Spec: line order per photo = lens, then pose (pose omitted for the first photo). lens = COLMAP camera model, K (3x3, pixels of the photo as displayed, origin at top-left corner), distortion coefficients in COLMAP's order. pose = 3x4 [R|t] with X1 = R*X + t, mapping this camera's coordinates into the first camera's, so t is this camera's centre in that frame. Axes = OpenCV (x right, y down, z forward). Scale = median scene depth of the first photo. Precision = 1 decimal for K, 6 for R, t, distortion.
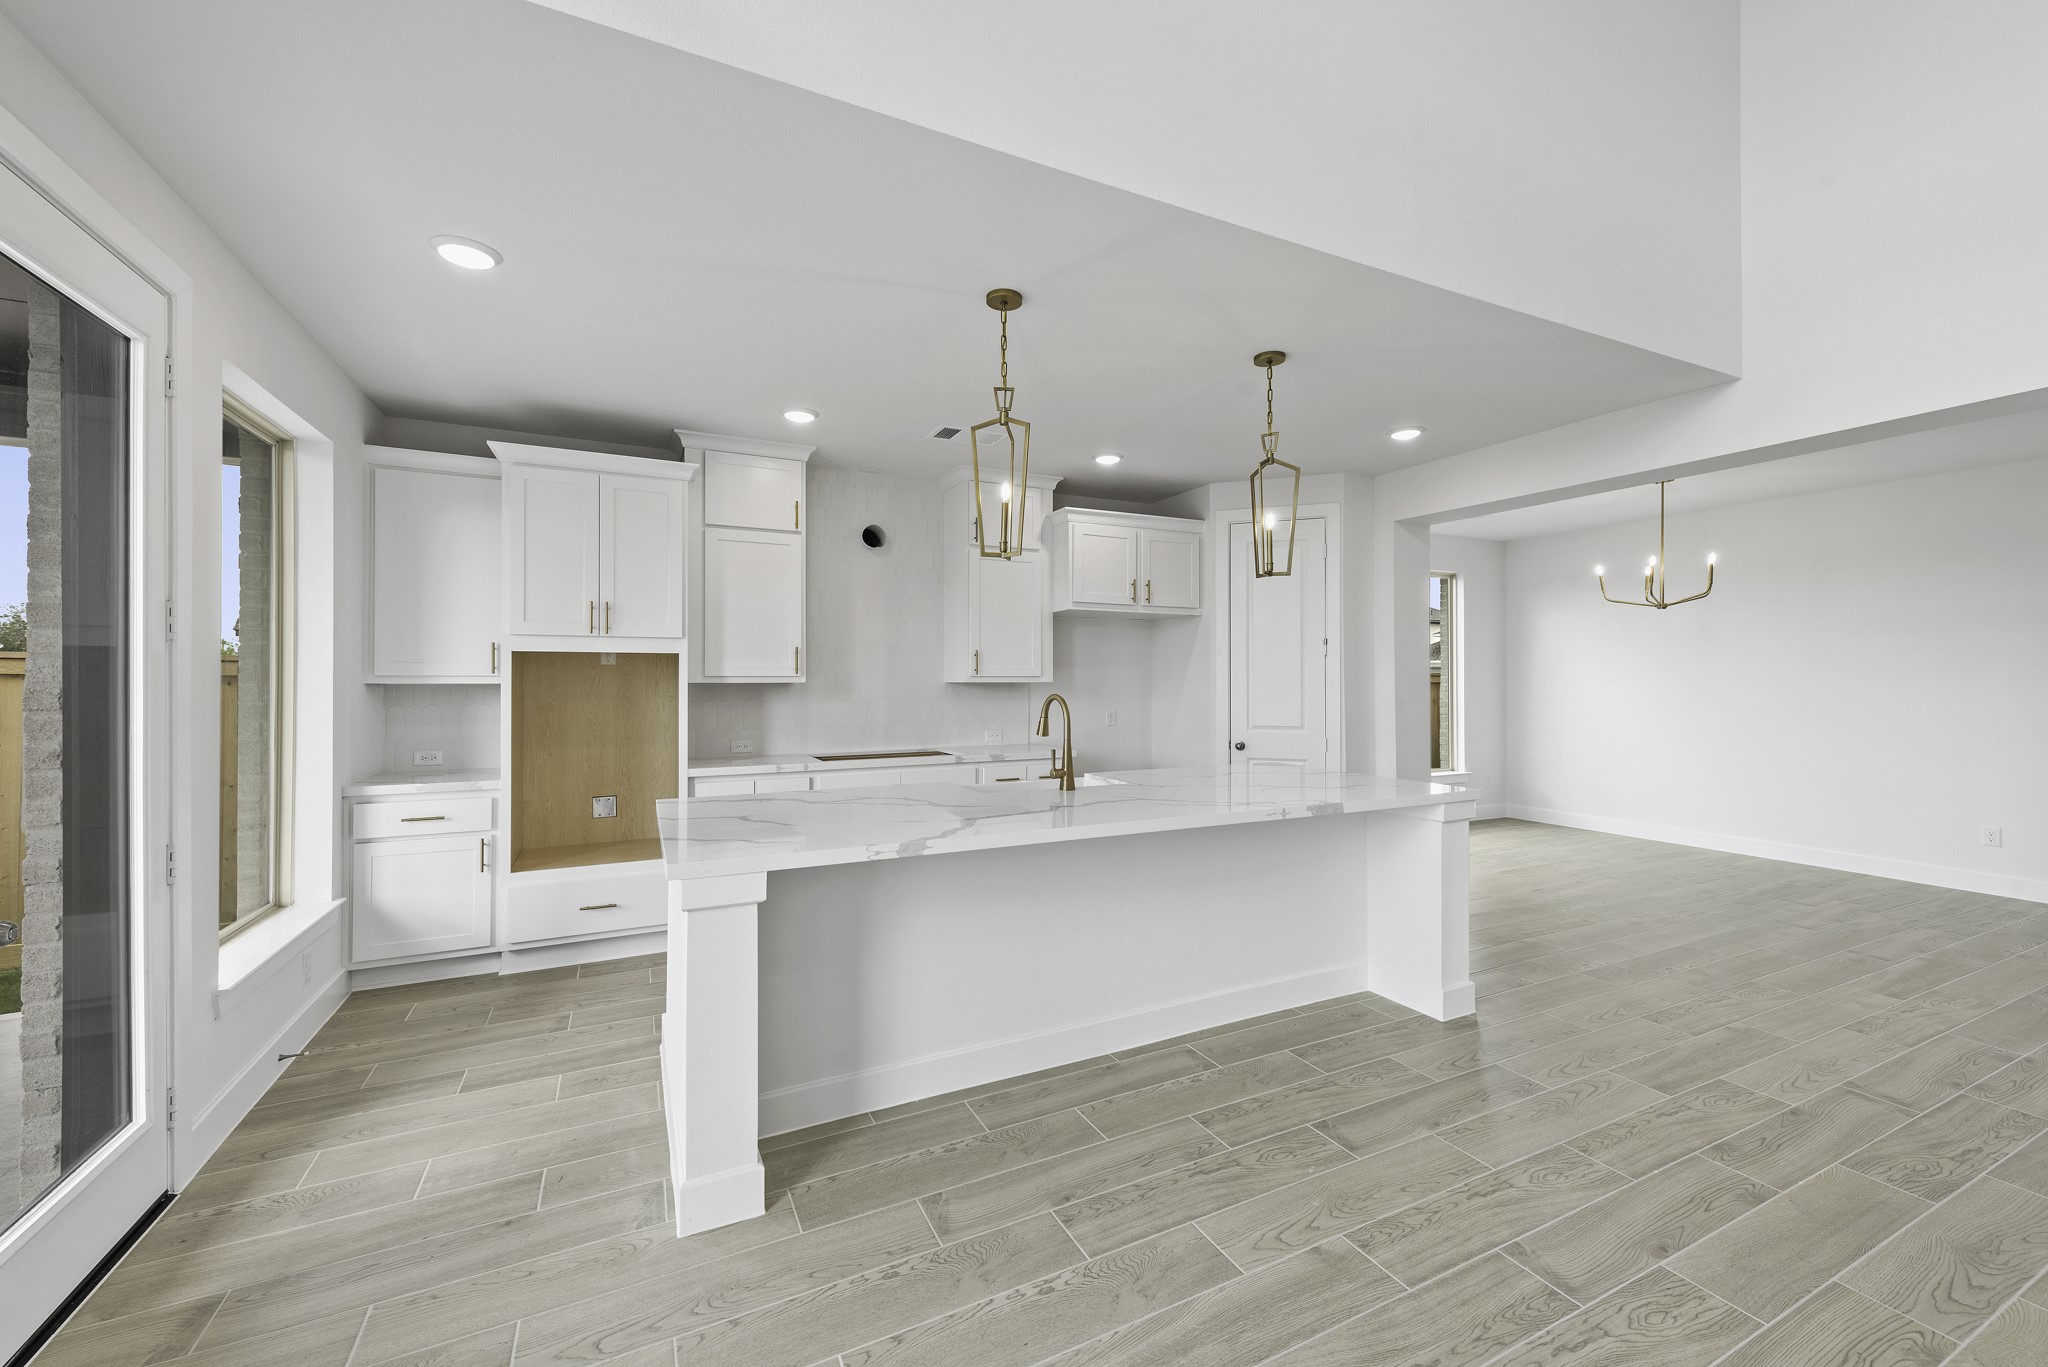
lens RADIAL K [[799.7, 0, 1028.6], [0, 799.7, 676.4], [0, 0, 1]] dist [0.011064, -0.002576]
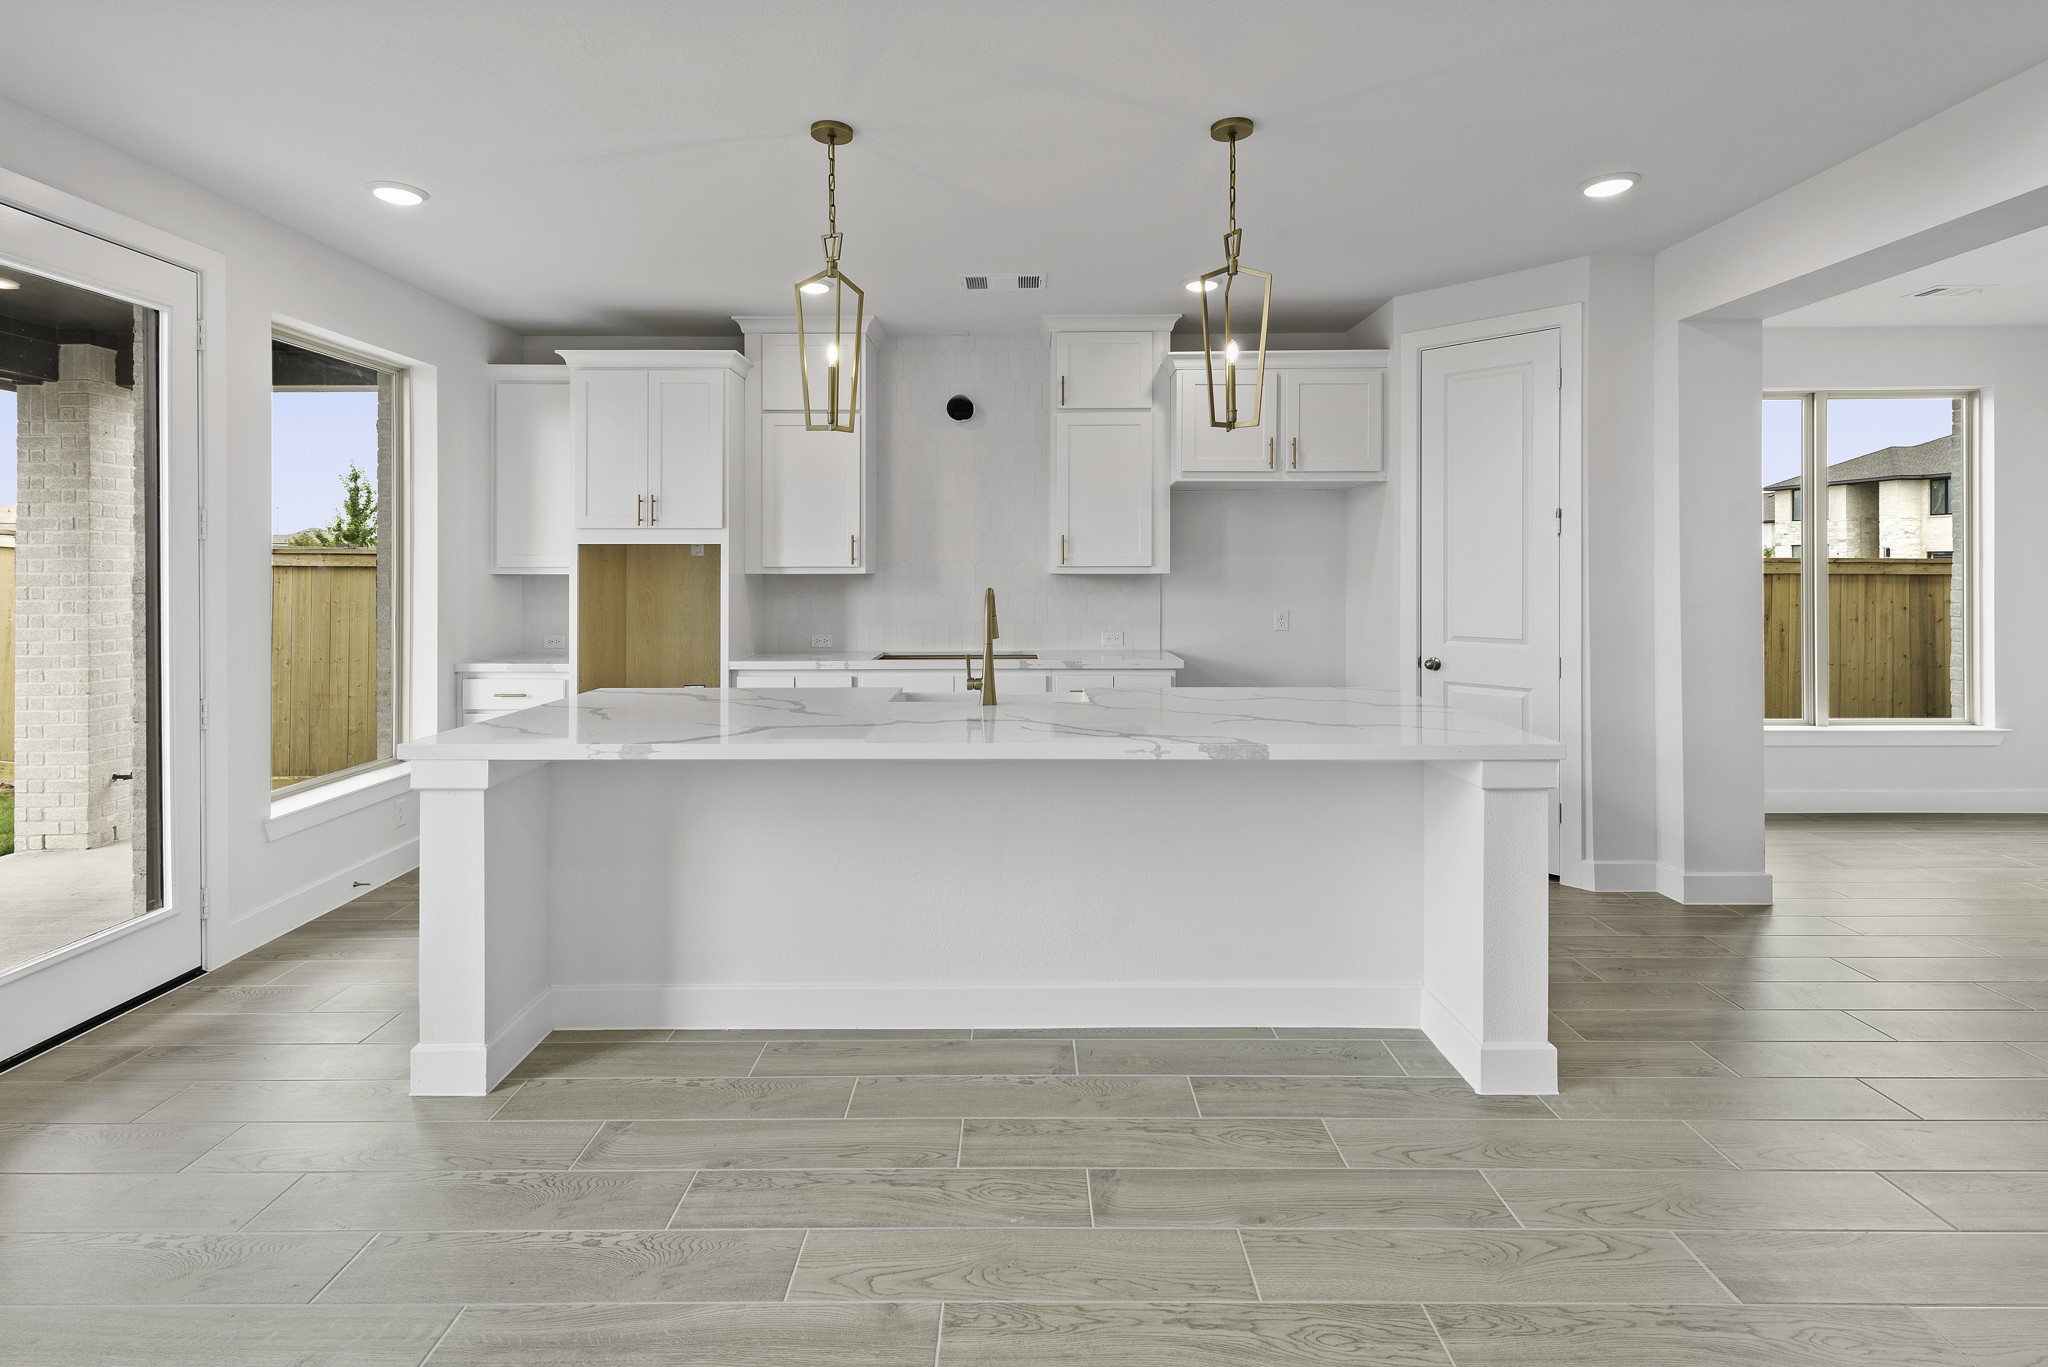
lens RADIAL K [[955.9, 0, 1023.8], [0, 955.9, 569.9], [0, 0, 1]] dist [0.010489, -0.001277]
pose [[0.895888, -0.000957, -0.444280, 0.474090], [0.002658, 0.999991, 0.003206, 0.000549], [0.444273, -0.004053, 0.895882, 0.123582]]
